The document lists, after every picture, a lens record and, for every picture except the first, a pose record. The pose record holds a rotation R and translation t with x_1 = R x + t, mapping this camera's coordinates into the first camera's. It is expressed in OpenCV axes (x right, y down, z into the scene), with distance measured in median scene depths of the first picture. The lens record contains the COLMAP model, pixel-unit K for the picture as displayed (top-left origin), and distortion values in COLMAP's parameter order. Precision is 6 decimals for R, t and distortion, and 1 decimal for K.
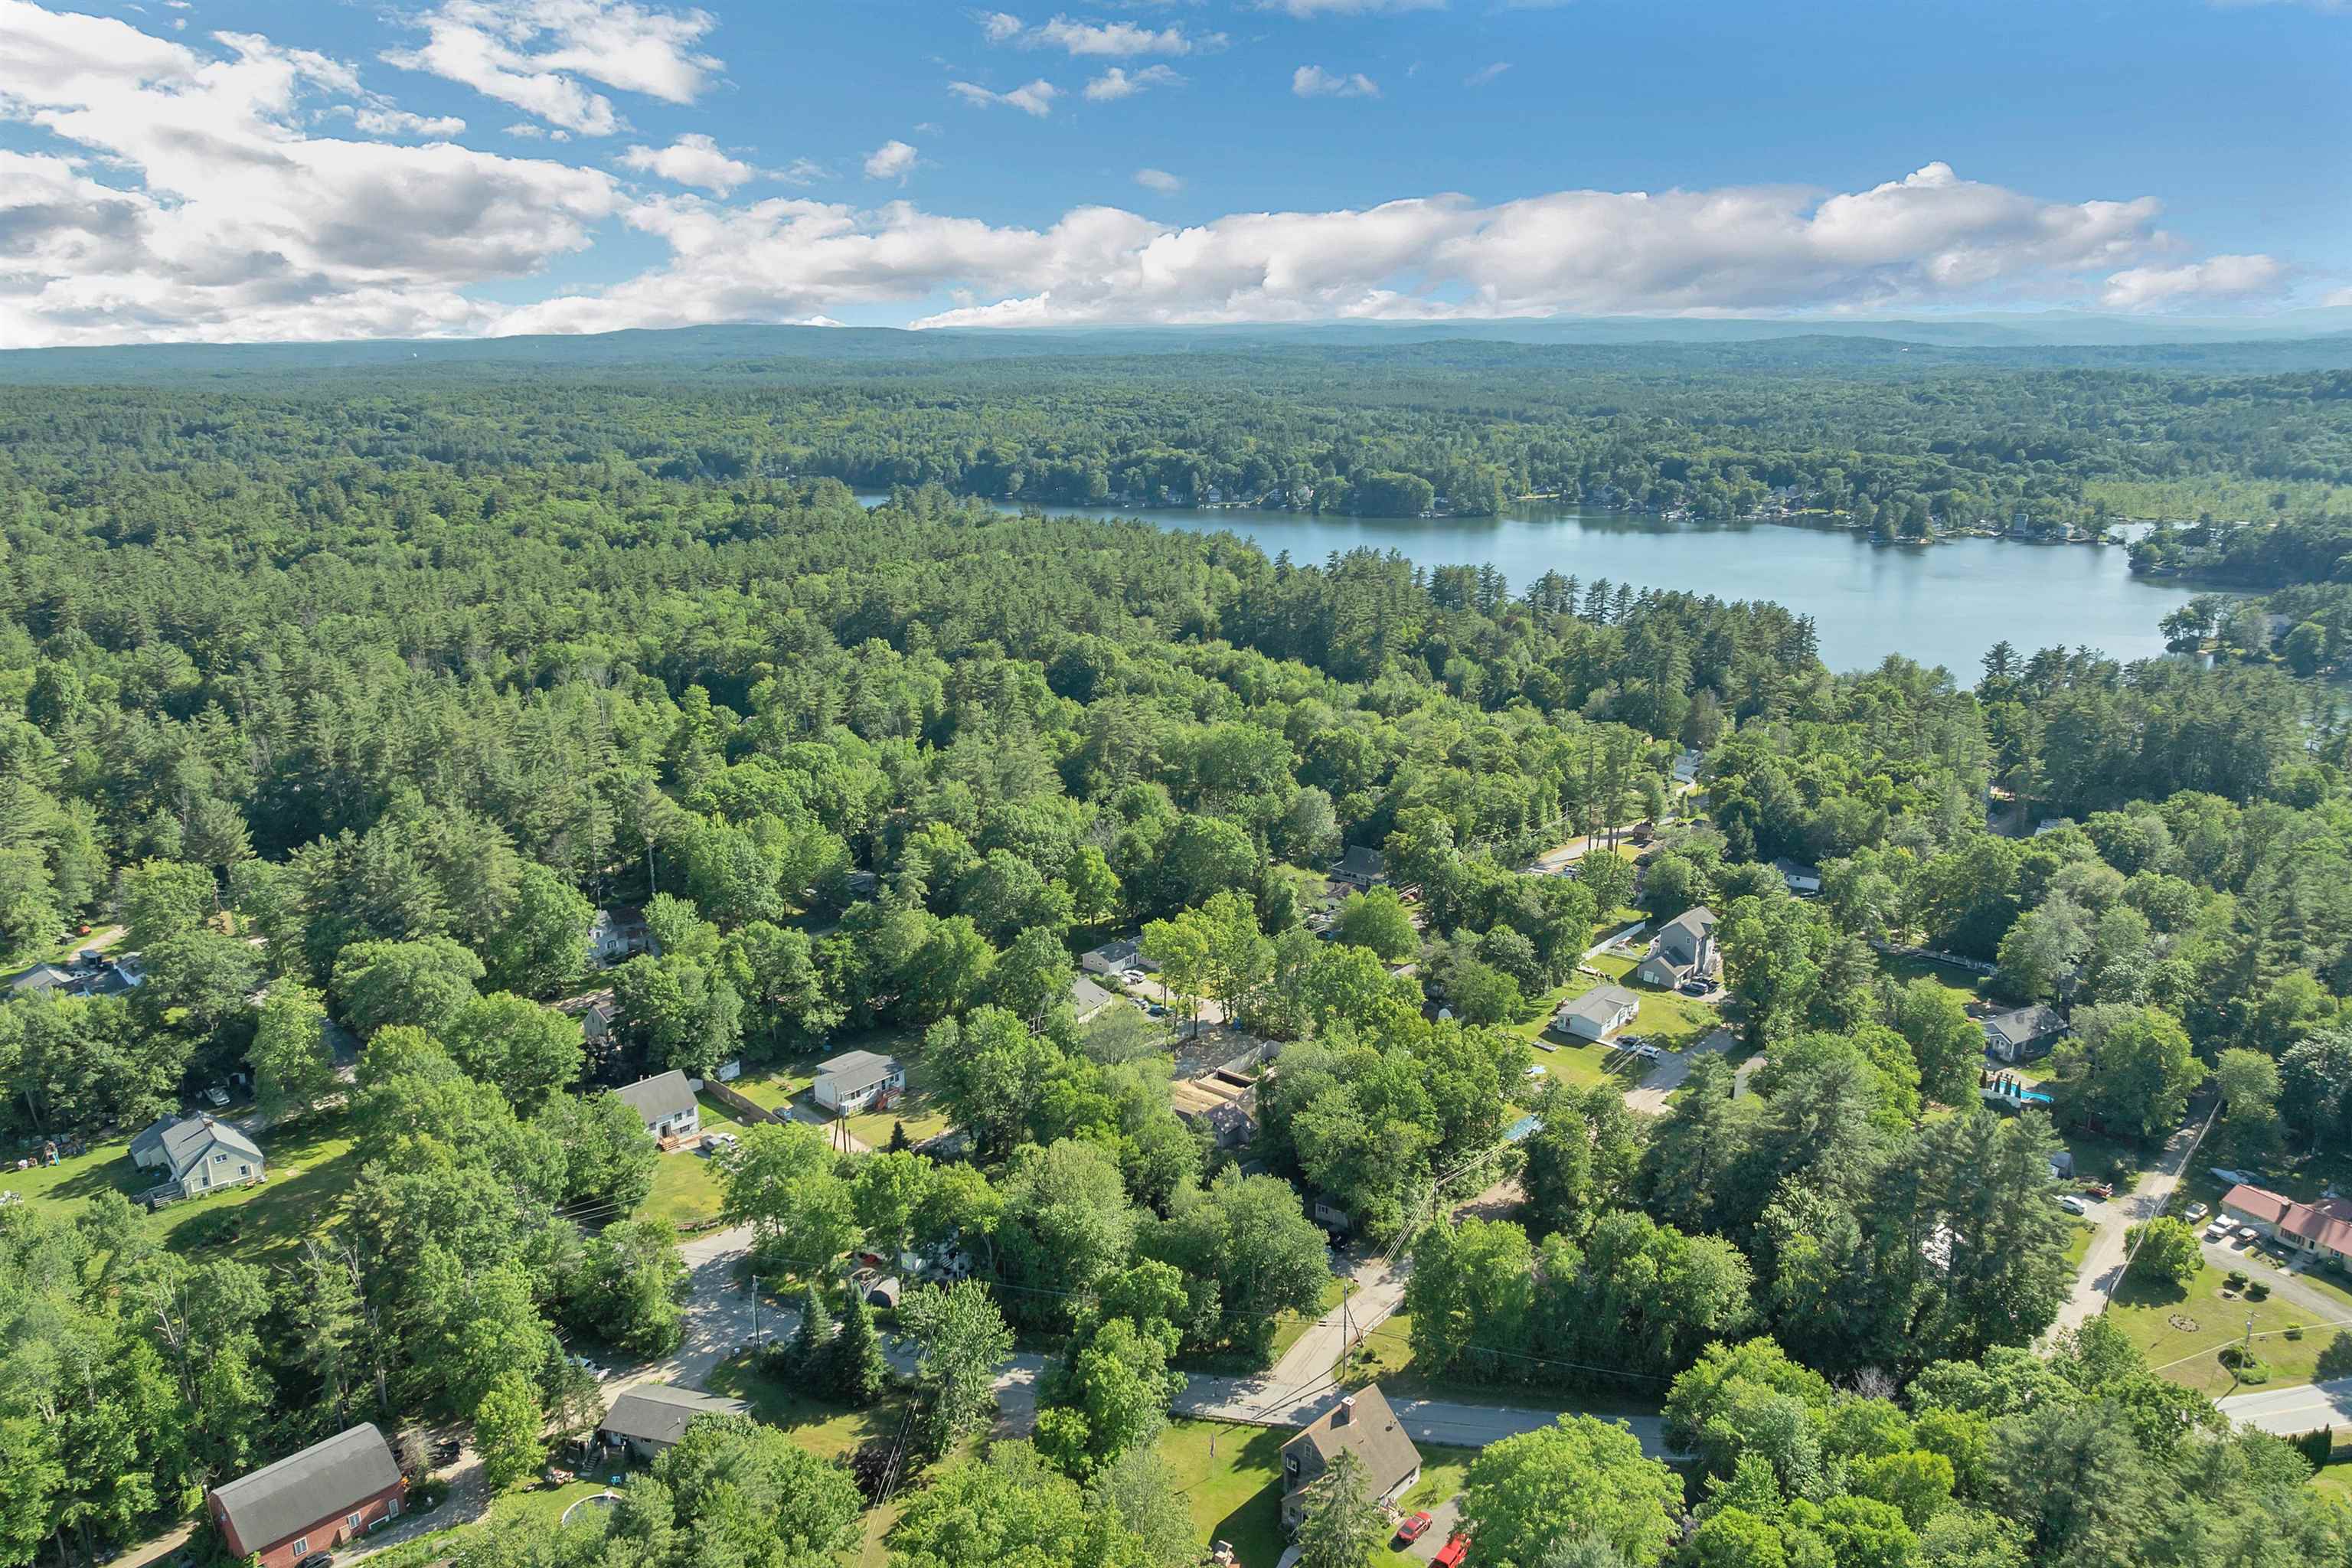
lens RADIAL K [[1679.1, 0, 1175.2], [0, 1679.1, 826.8], [0, 0, 1]] dist [-0.040472, 0.003172]
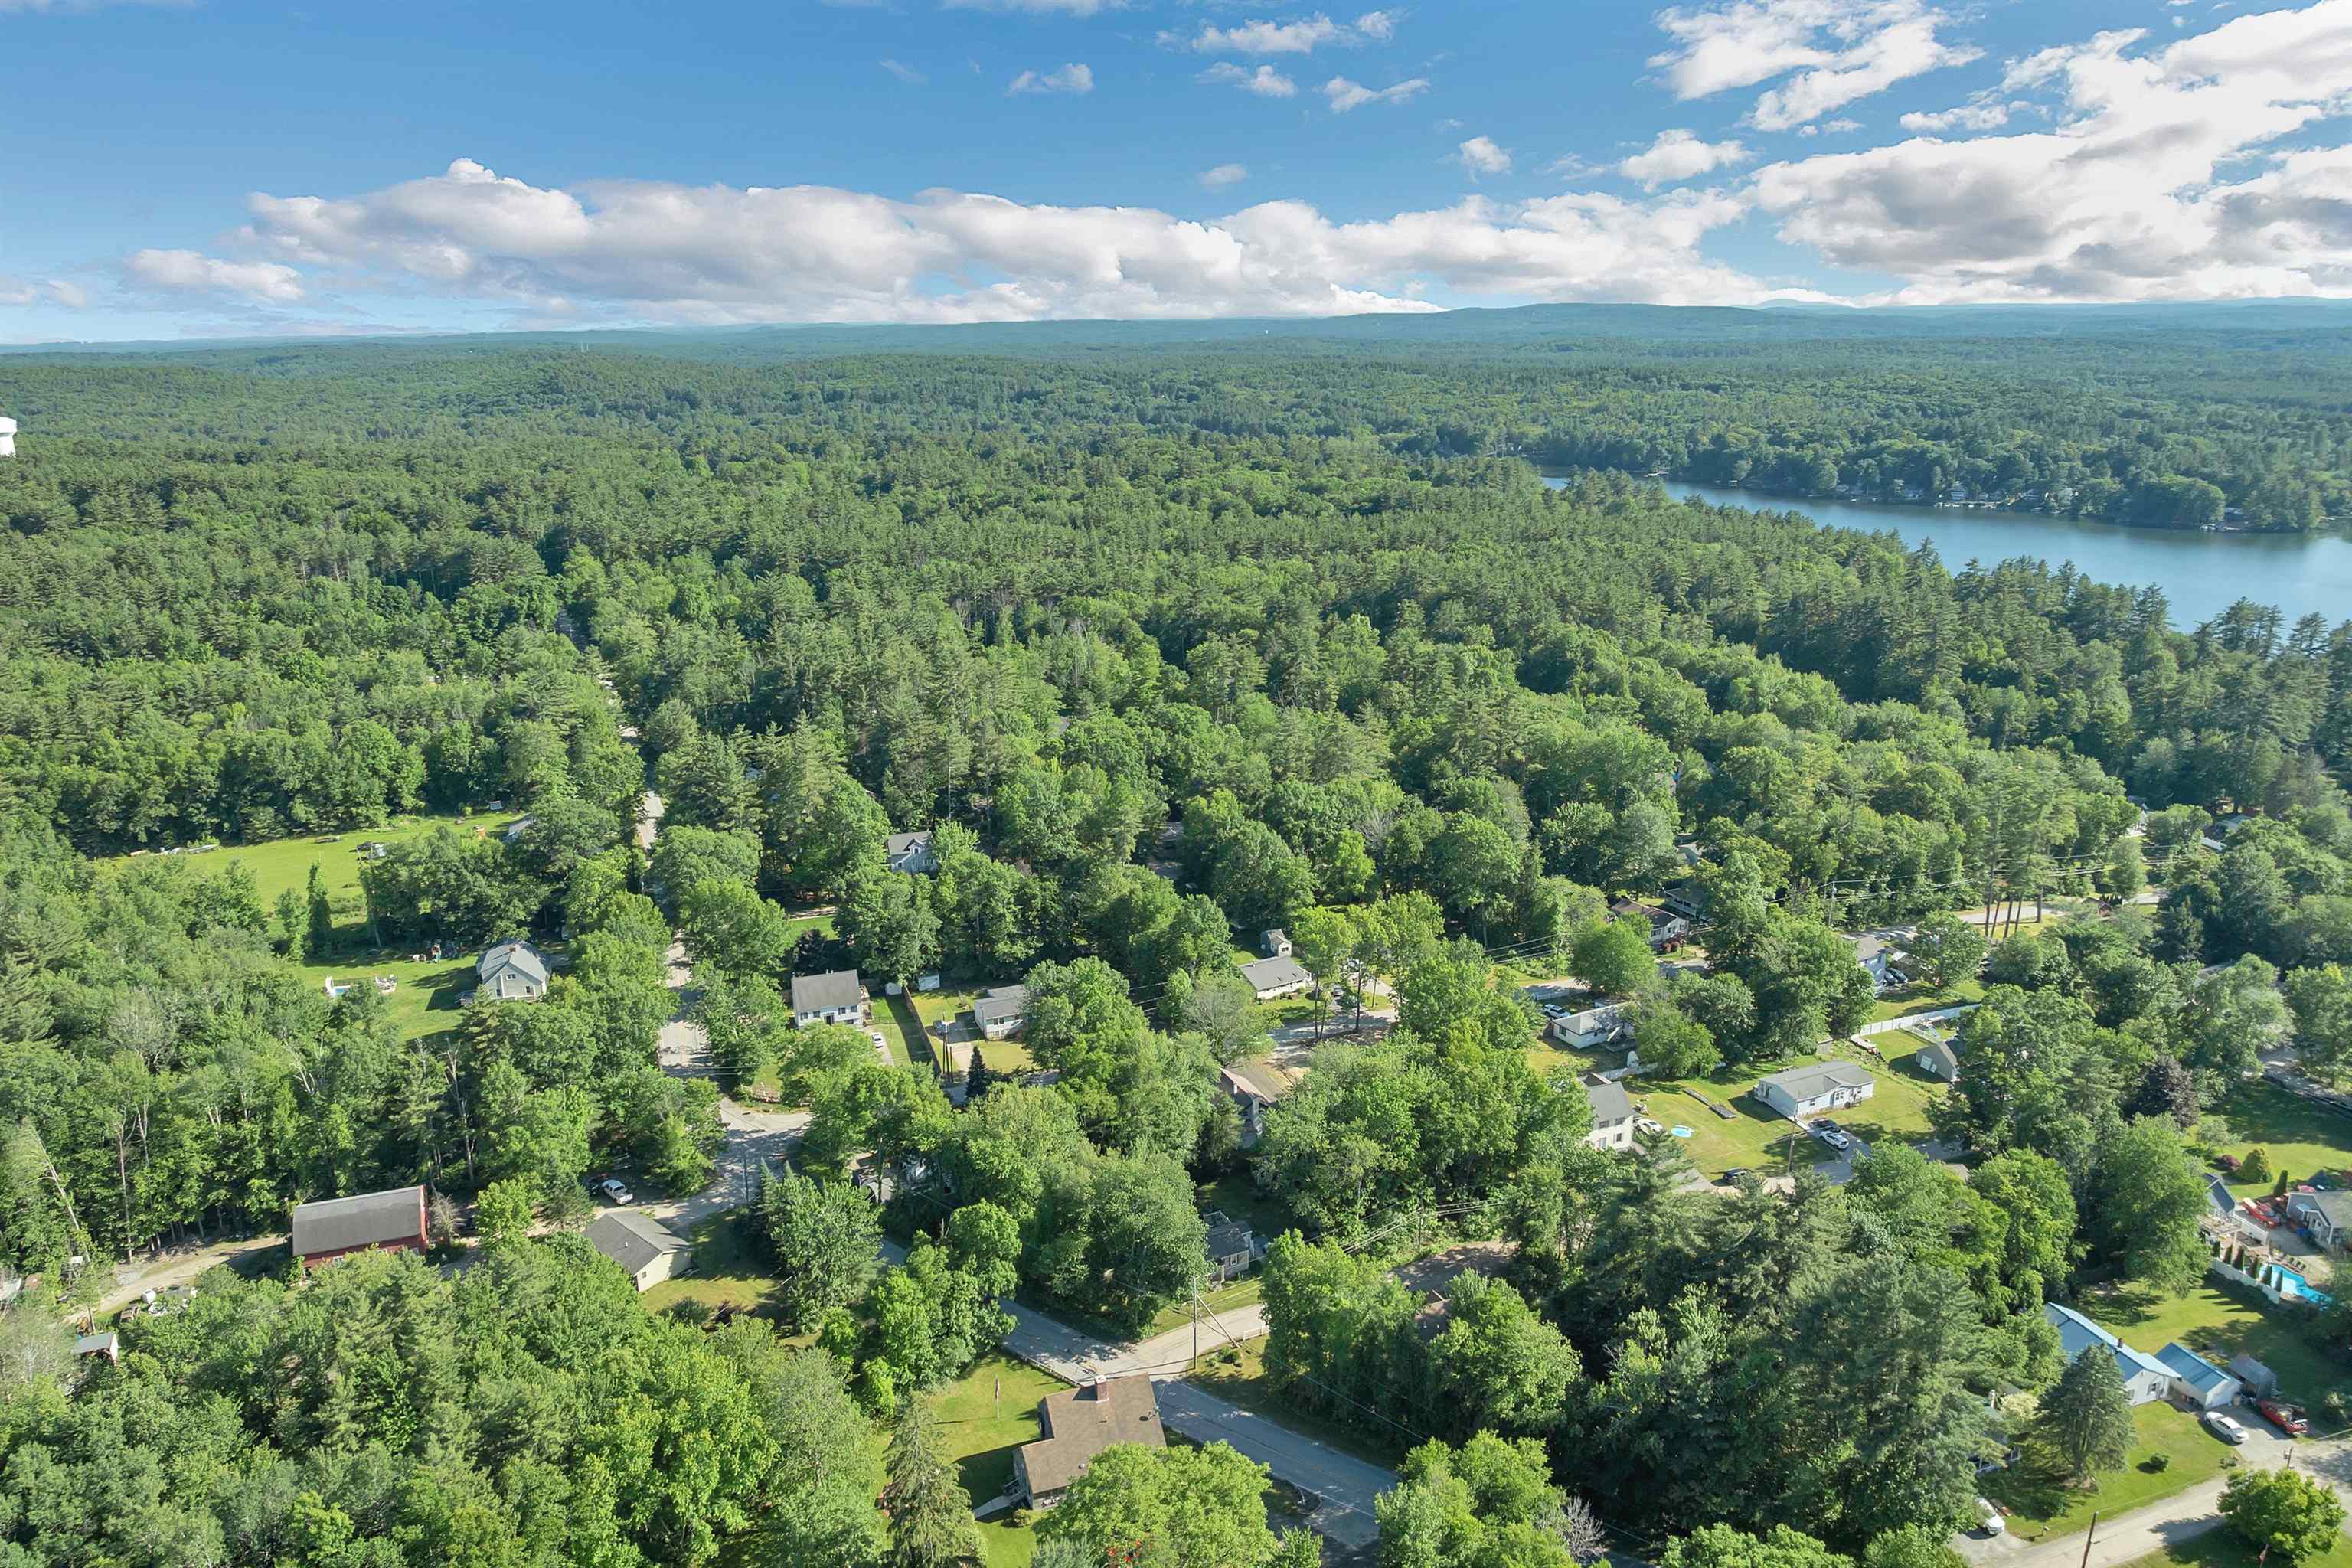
lens RADIAL K [[1673.6, 0, 1187.6], [0, 1673.6, 811.9], [0, 0, 1]] dist [-0.009064, -0.060633]
pose [[0.889471, 0.123331, -0.440034, 0.292492], [-0.121717, 0.992048, 0.032012, -0.019083], [0.440483, 0.025086, 0.897410, 0.056182]]
